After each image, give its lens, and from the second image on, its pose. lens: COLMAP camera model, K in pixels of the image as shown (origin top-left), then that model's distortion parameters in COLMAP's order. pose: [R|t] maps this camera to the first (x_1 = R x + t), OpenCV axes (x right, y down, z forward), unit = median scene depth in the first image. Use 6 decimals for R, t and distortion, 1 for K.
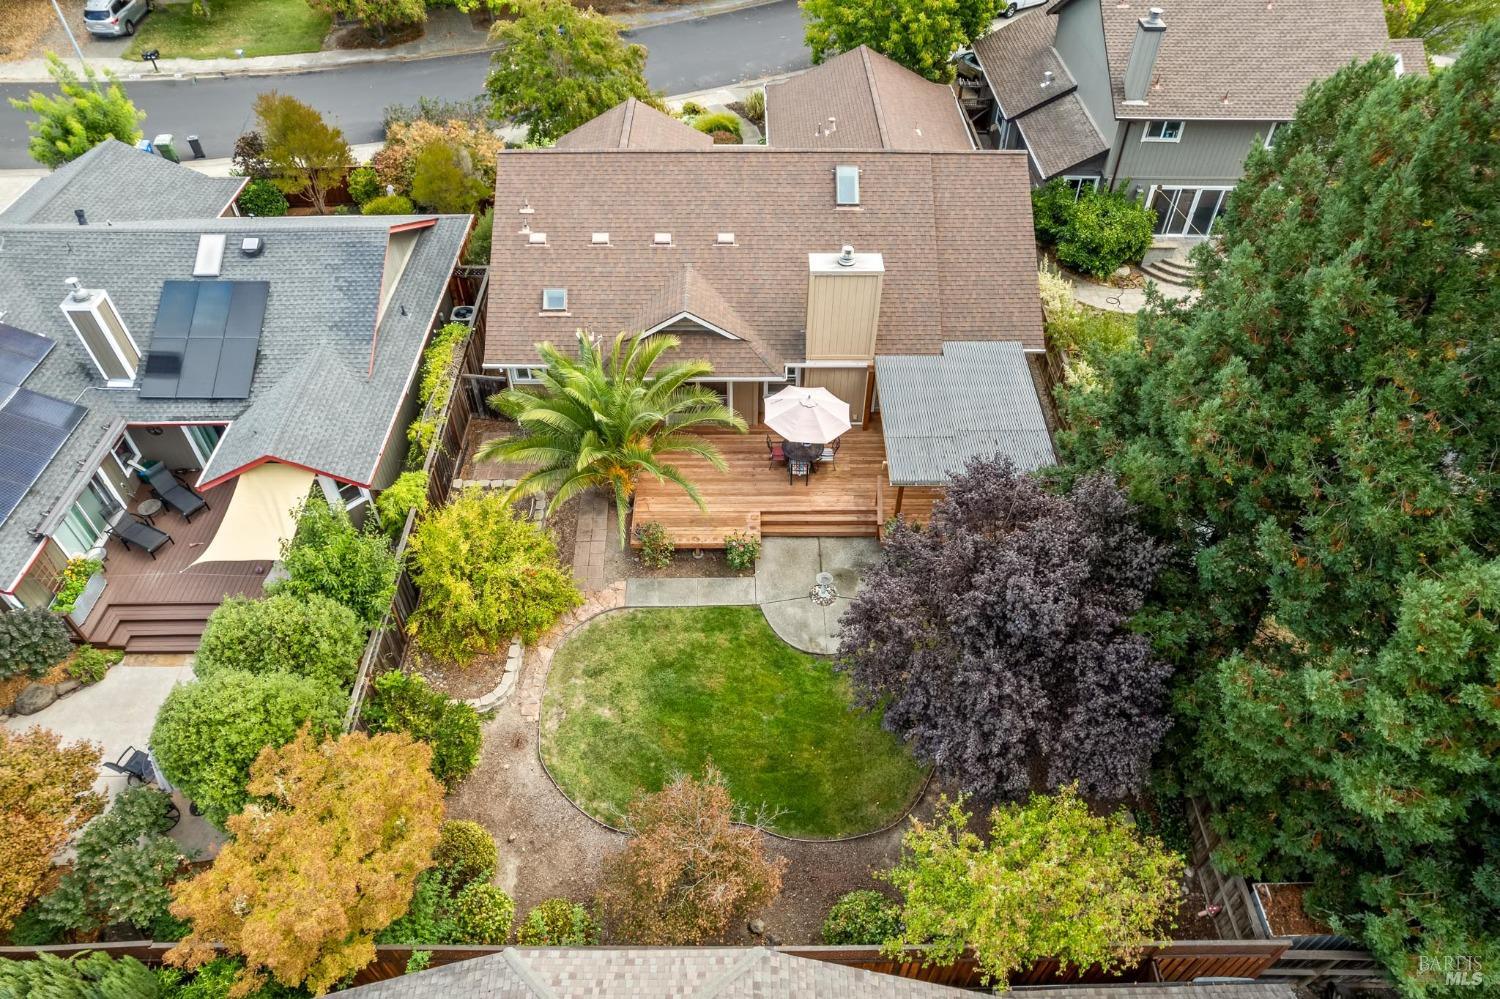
lens RADIAL K [[947.3, 0, 750.0], [0, 947.3, 499.5], [0, 0, 1]] dist [-0.083456, 0.071814]
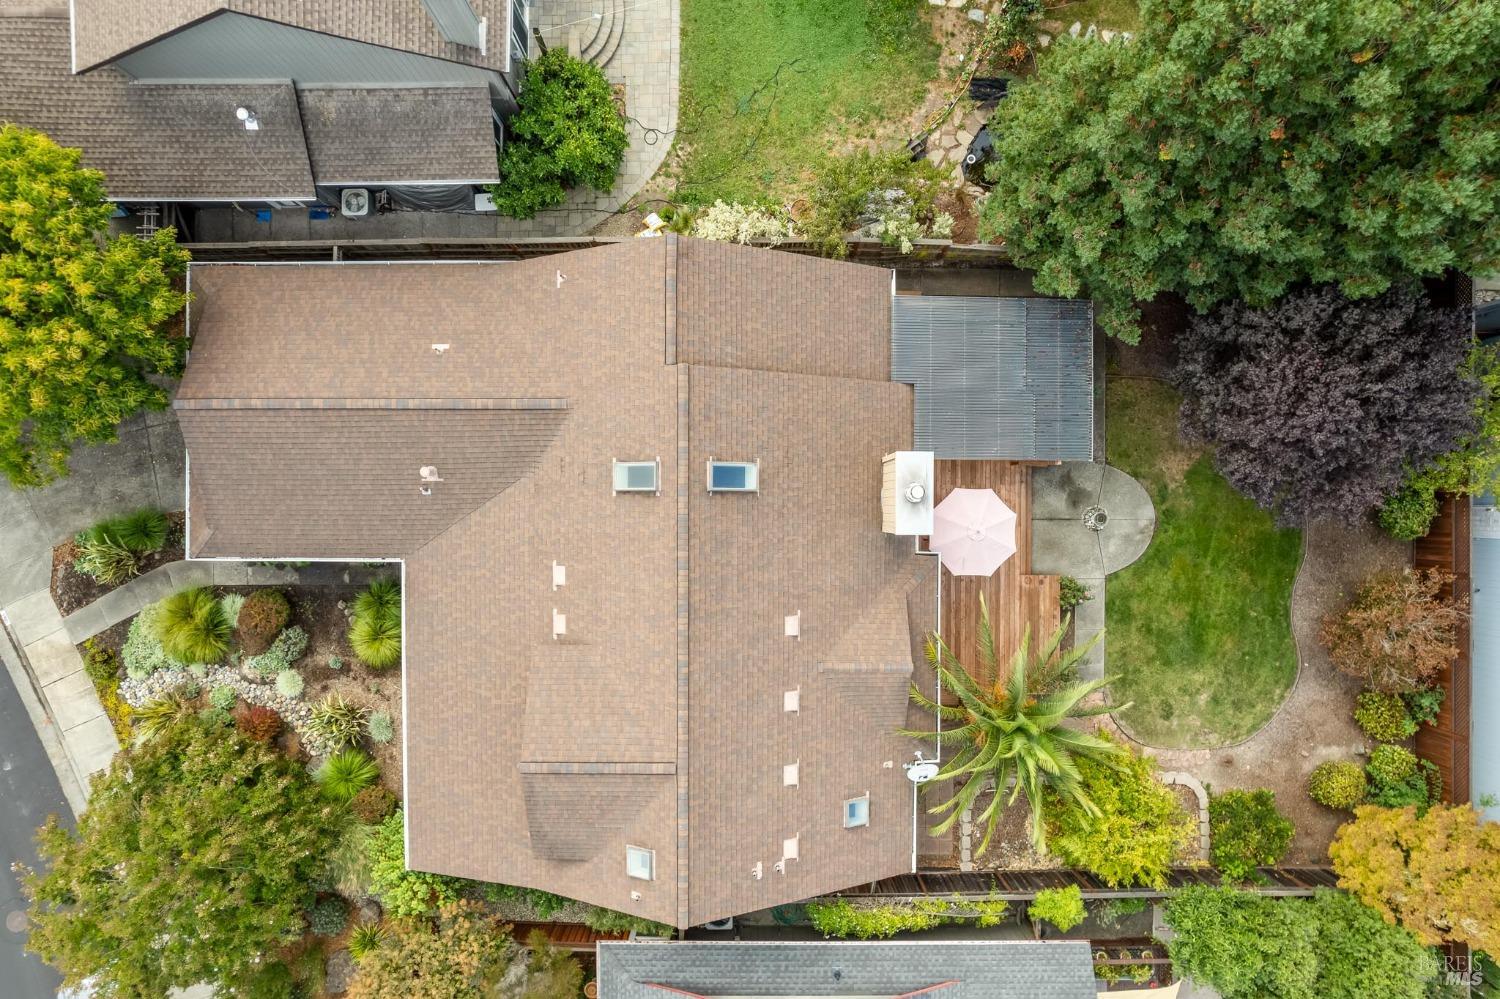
lens RADIAL K [[977.0, 0, 763.0], [0, 977.0, 503.5], [0, 0, 1]] dist [-0.091982, 0.083828]
pose [[0.015174, -0.999806, -0.012575, 0.100702], [0.724438, 0.002324, 0.689336, -0.962997], [-0.689172, -0.019570, 0.724333, 0.425681]]
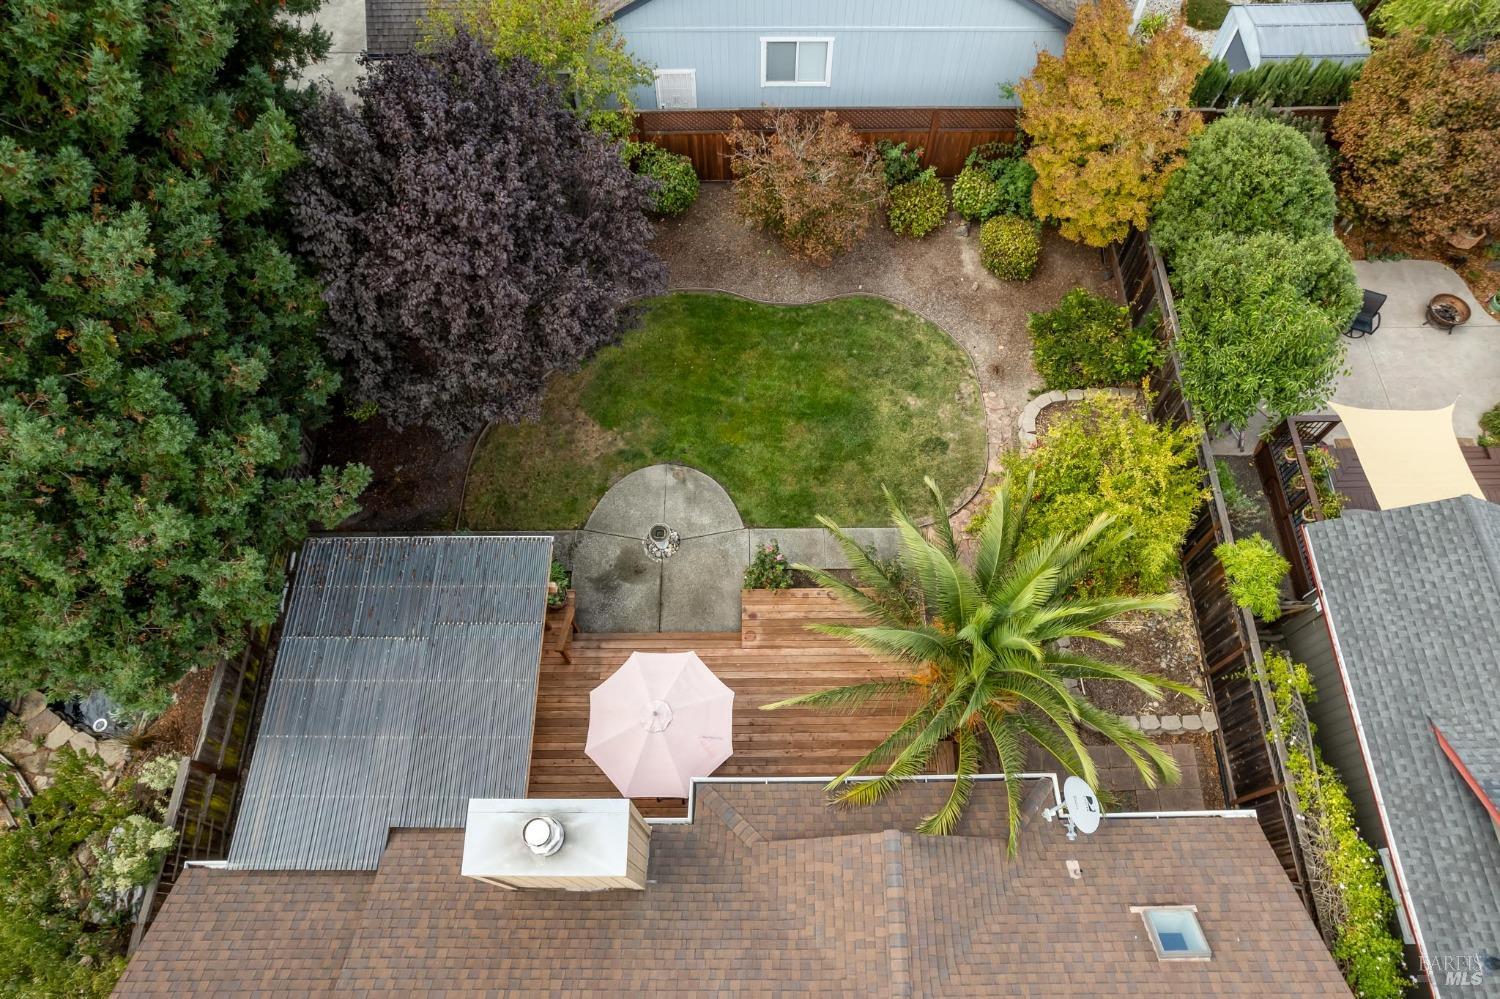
lens RADIAL K [[937.7, 0, 748.8], [0, 937.7, 526.1], [0, 0, 1]] dist [-0.065955, 0.041148]
pose [[-0.999977, -0.006447, -0.002289, 0.007263], [0.000325, -0.378887, 0.925443, -0.589953], [-0.006833, 0.925421, 0.378880, 0.679776]]
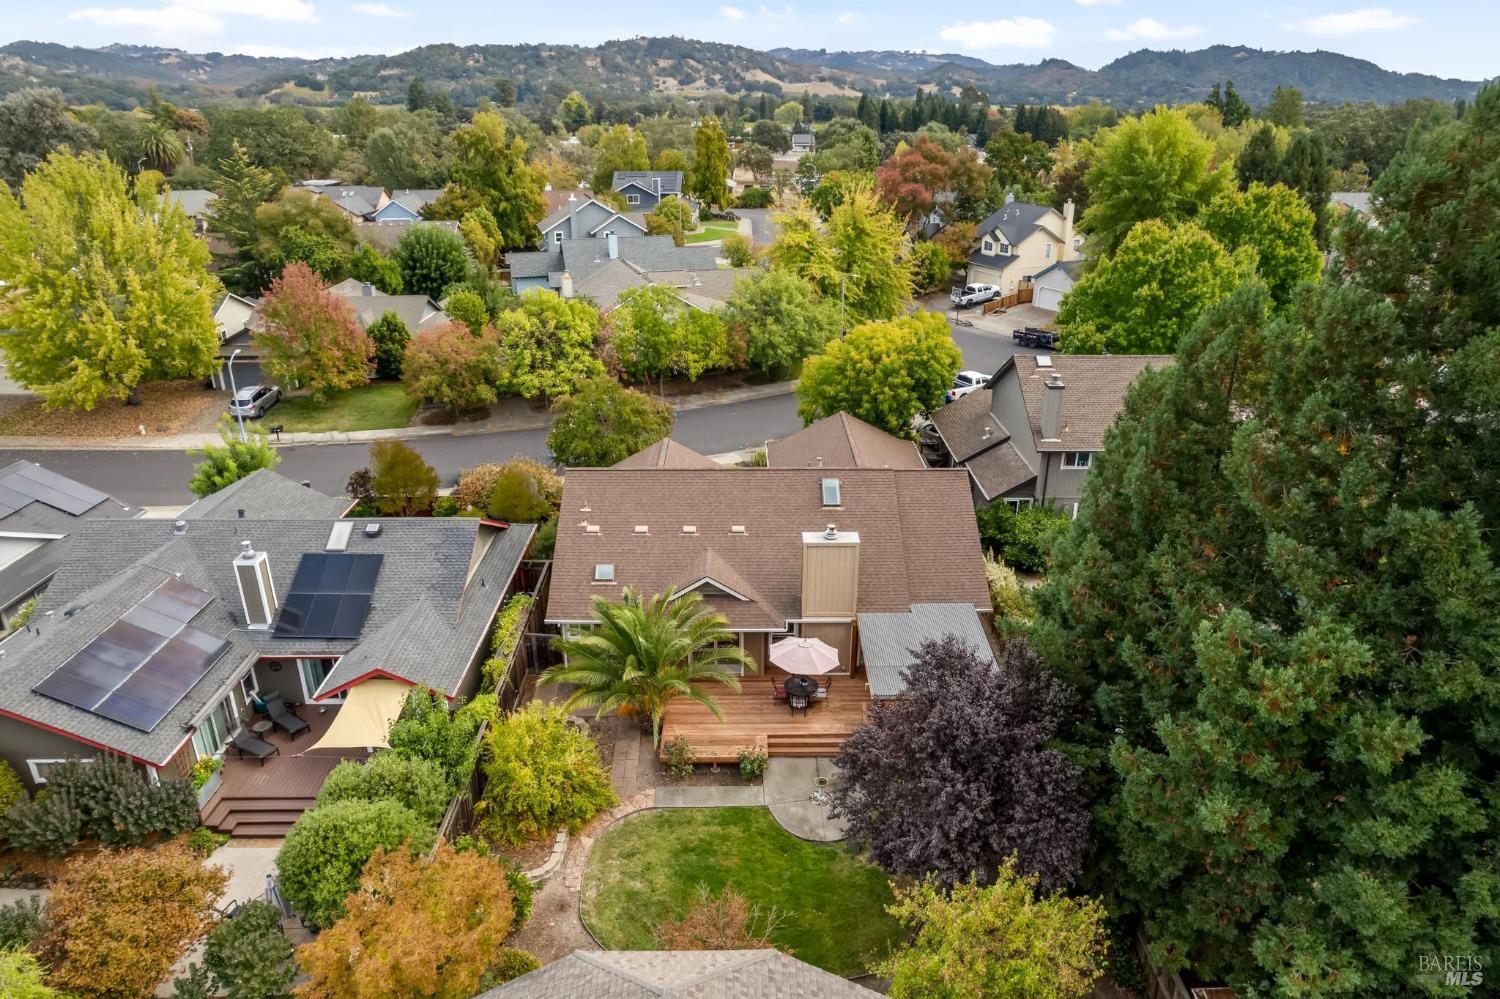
lens RADIAL K [[937.7, 0, 748.8], [0, 937.7, 526.1], [0, 0, 1]] dist [-0.065955, 0.041148]
pose [[0.999991, -0.003807, -0.001695, -0.009652], [0.002893, 0.926949, -0.375177, 0.218321], [0.003000, 0.375169, 0.926952, -0.212481]]
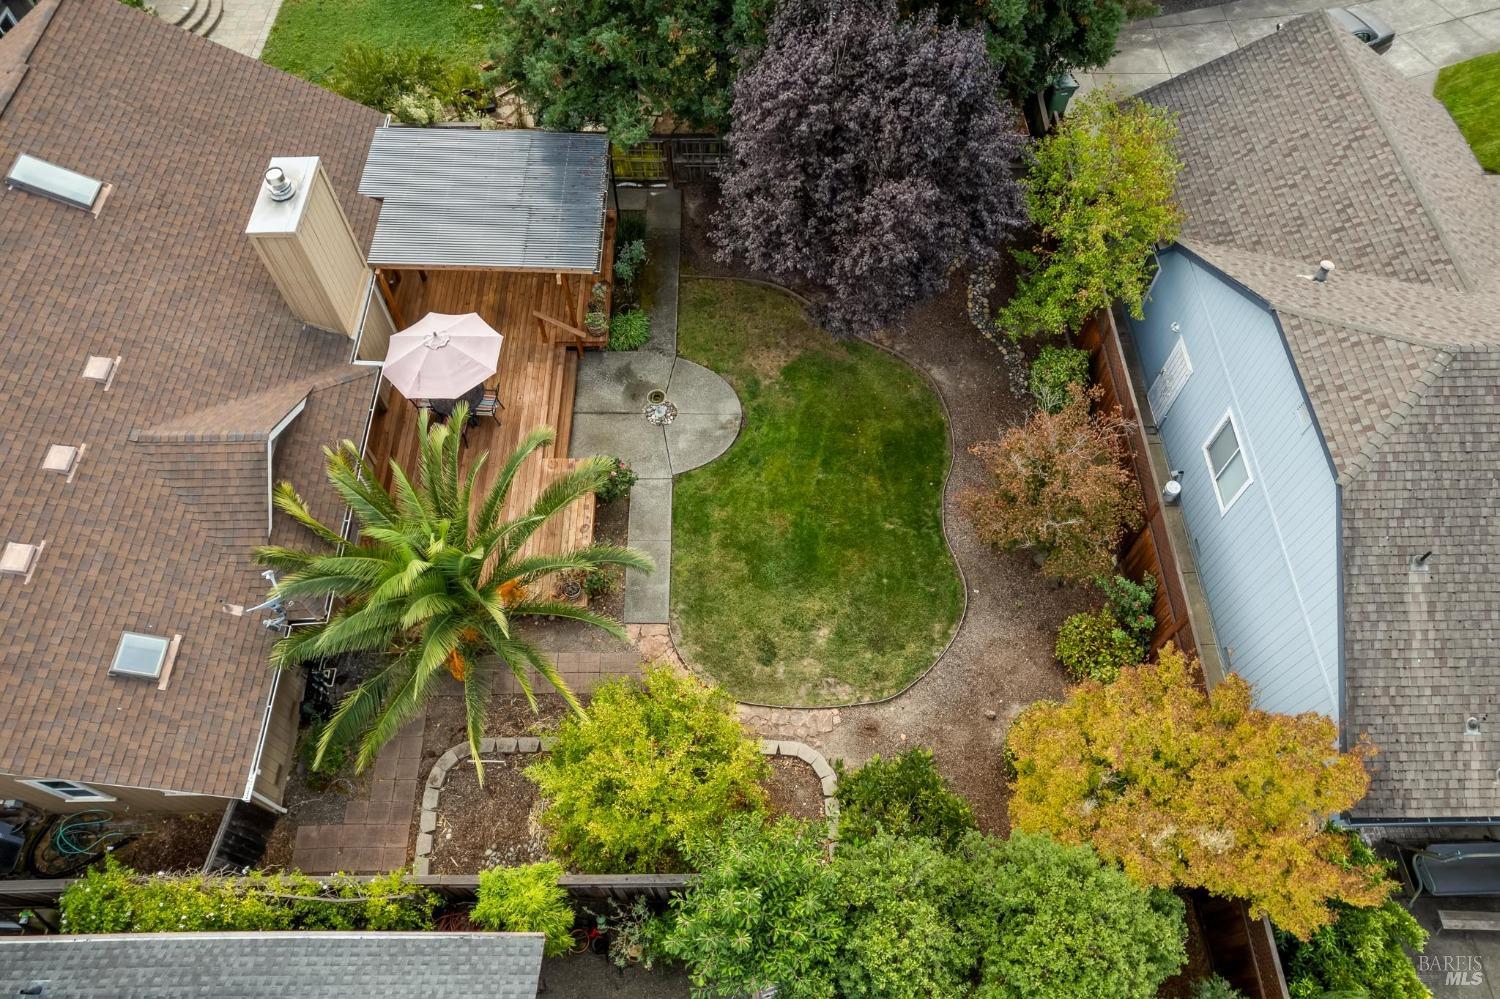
lens RADIAL K [[937.7, 0, 748.8], [0, 937.7, 526.1], [0, 0, 1]] dist [-0.065955, 0.041148]
pose [[-0.000544, -0.875174, 0.483807, -0.419975], [0.728462, 0.331103, 0.599762, -0.315938], [-0.685086, 0.352761, 0.637351, 0.422890]]
